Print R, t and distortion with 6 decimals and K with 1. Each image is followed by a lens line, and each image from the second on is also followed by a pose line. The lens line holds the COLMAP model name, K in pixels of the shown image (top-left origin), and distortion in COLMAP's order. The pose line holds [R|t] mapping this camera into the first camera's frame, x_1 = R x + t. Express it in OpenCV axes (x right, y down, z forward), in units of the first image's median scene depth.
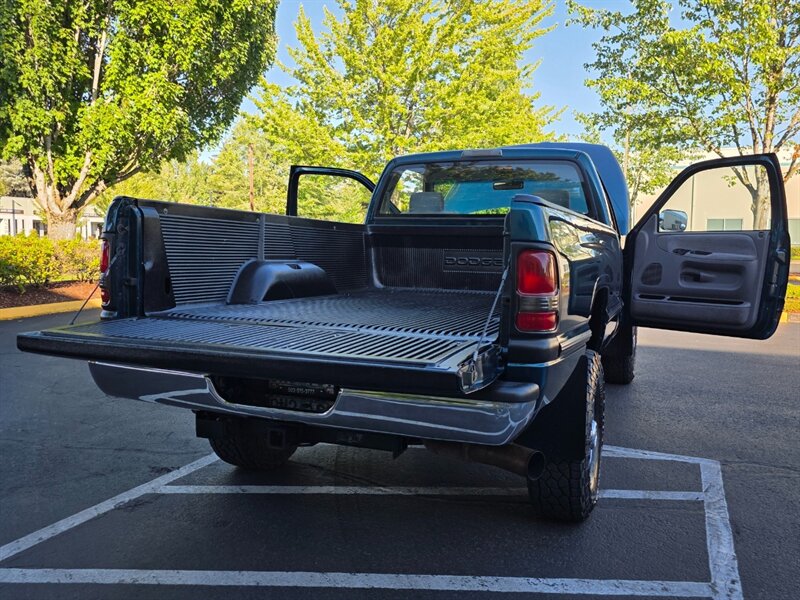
lens RADIAL K [[686.8, 0, 397.9], [0, 686.8, 302.7], [0, 0, 1]] dist [0.032674, -0.005359]
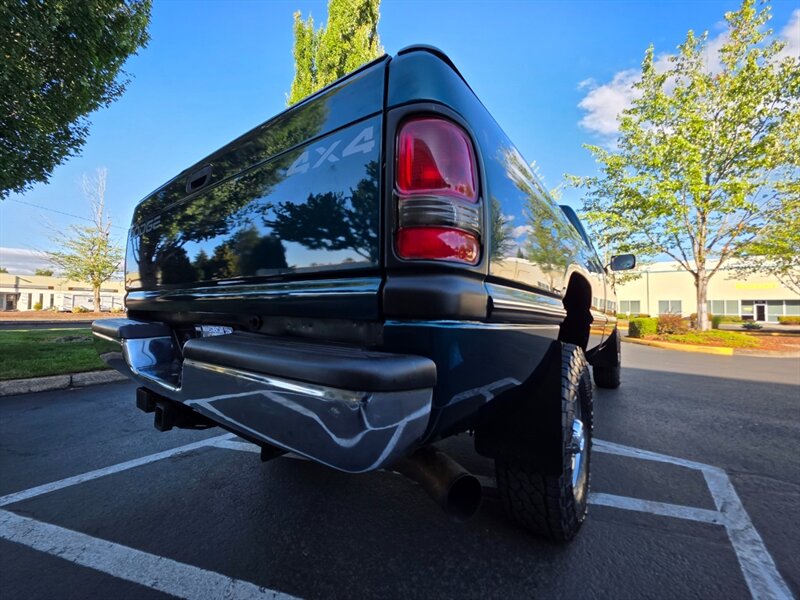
lens RADIAL K [[316.1, 0, 400.0], [0, 316.1, 300.0], [0, 0, 1]] dist [0.002233, 0.000290]
pose [[0.965384, -0.007182, -0.260735, 0.152125], [-0.027829, 0.991079, -0.130338, 0.066594], [0.259345, 0.133082, 0.956572, 0.471476]]
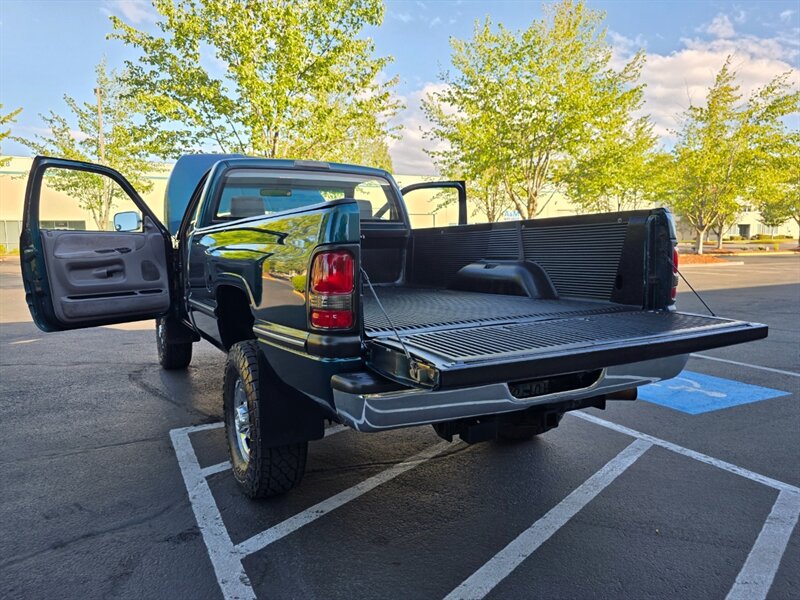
lens RADIAL K [[559.7, 0, 402.3], [0, 559.7, 305.8], [0, 0, 1]] dist [0.046744, -0.042062]
pose [[0.638518, -0.112138, 0.761394, -0.708068], [0.090104, 0.993416, 0.070748, -0.053175], [-0.764314, 0.023431, 0.644418, 0.407406]]
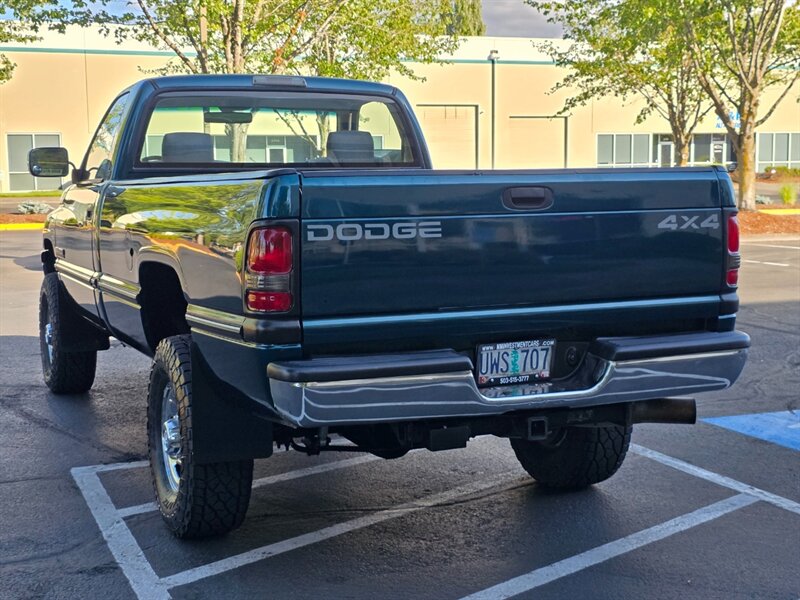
lens RADIAL K [[1174.5, 0, 396.7], [0, 1174.5, 308.7], [0, 0, 1]] dist [0.152758, -0.489662]
pose [[0.707884, -0.105746, 0.698368, -0.984121], [0.084874, 0.994300, 0.064526, -0.059103], [-0.701211, 0.013596, 0.712824, -0.007414]]
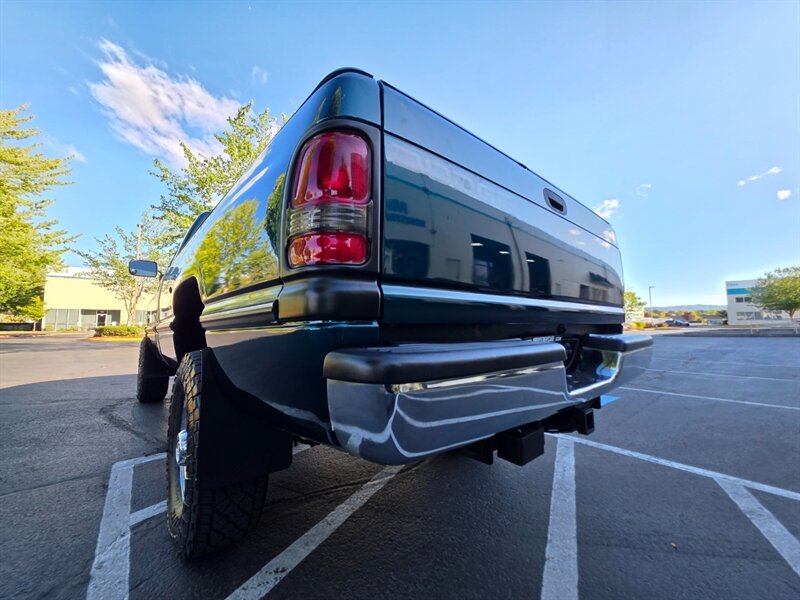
lens RADIAL K [[316.1, 0, 400.0], [0, 316.1, 300.0], [0, 0, 1]] dist [0.002233, 0.000290]
pose [[0.465494, 0.051255, 0.883566, -0.471811], [0.094279, 0.989770, -0.107085, 0.039979], [-0.880015, 0.133150, 0.455900, 0.700582]]
